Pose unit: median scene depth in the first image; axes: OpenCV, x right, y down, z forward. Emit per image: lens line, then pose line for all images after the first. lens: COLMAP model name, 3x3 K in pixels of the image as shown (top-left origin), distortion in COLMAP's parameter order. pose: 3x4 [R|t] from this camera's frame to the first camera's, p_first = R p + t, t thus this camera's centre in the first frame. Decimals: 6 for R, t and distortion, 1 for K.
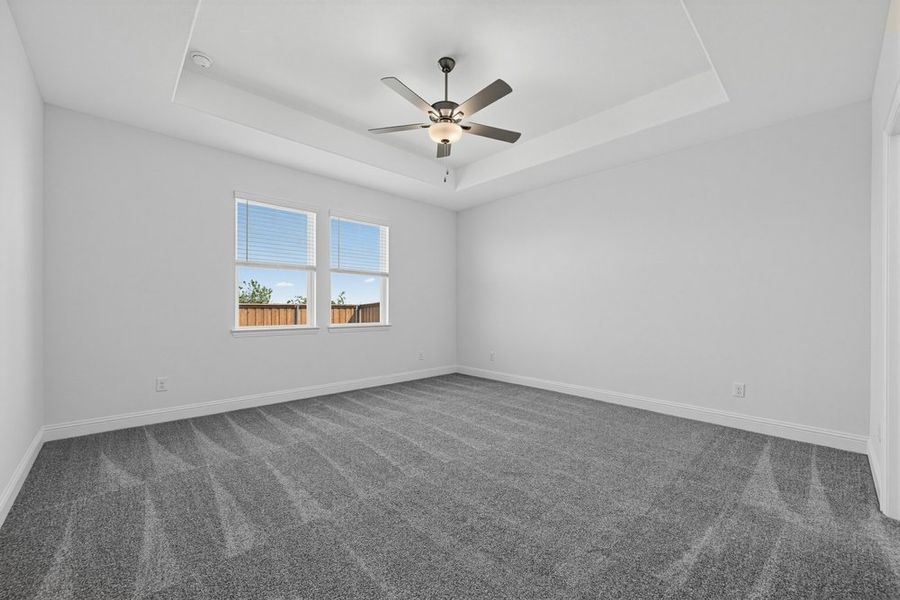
lens RADIAL K [[355.8, 0, 458.2], [0, 355.8, 302.1], [0, 0, 1]] dist [0.000427, 0.000015]
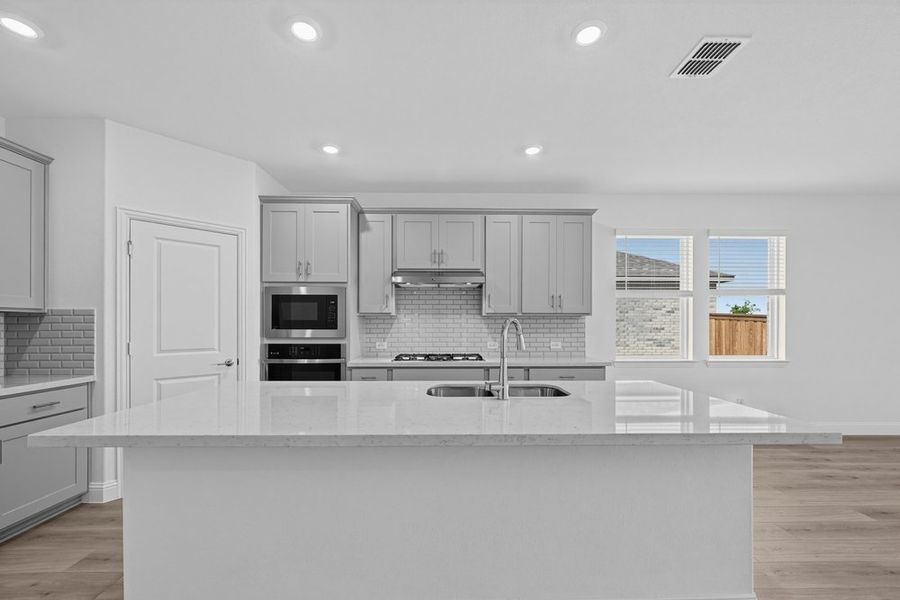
lens RADIAL K [[371.0, 0, 457.7], [0, 371.0, 326.3], [0, 0, 1]] dist [0.002588, -0.000803]
pose [[0.737091, -0.016085, -0.675602, -0.199191], [0.014451, 0.999863, -0.008039, -0.011441], [0.675639, -0.003837, 0.737223, -0.146109]]
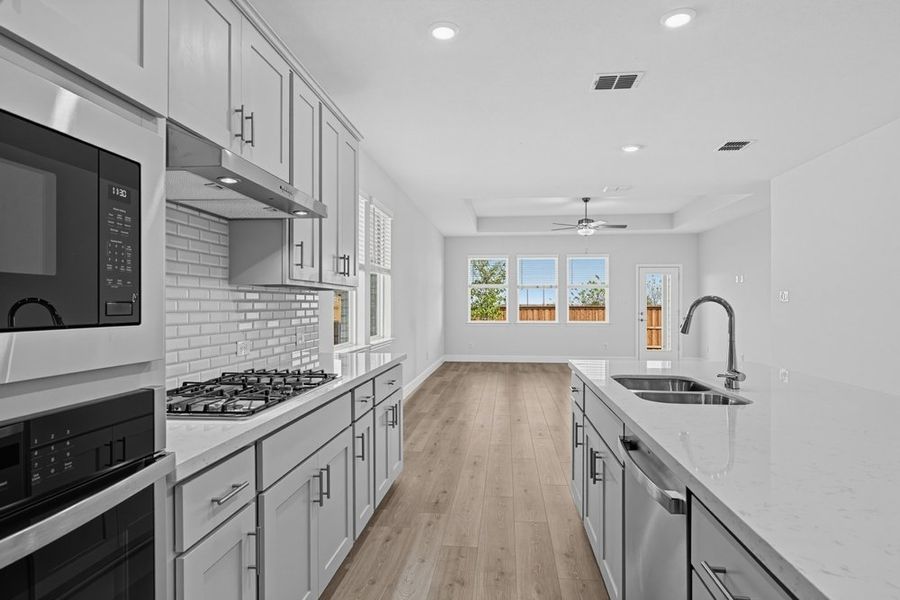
lens RADIAL K [[500.6, 0, 458.8], [0, 500.6, 304.3], [0, 0, 1]] dist [-0.010499, 0.000865]
pose [[0.756188, -0.020140, 0.654045, -0.961713], [0.015247, 0.999797, 0.013159, -0.024843], [-0.654177, 0.000022, 0.756341, -0.002518]]
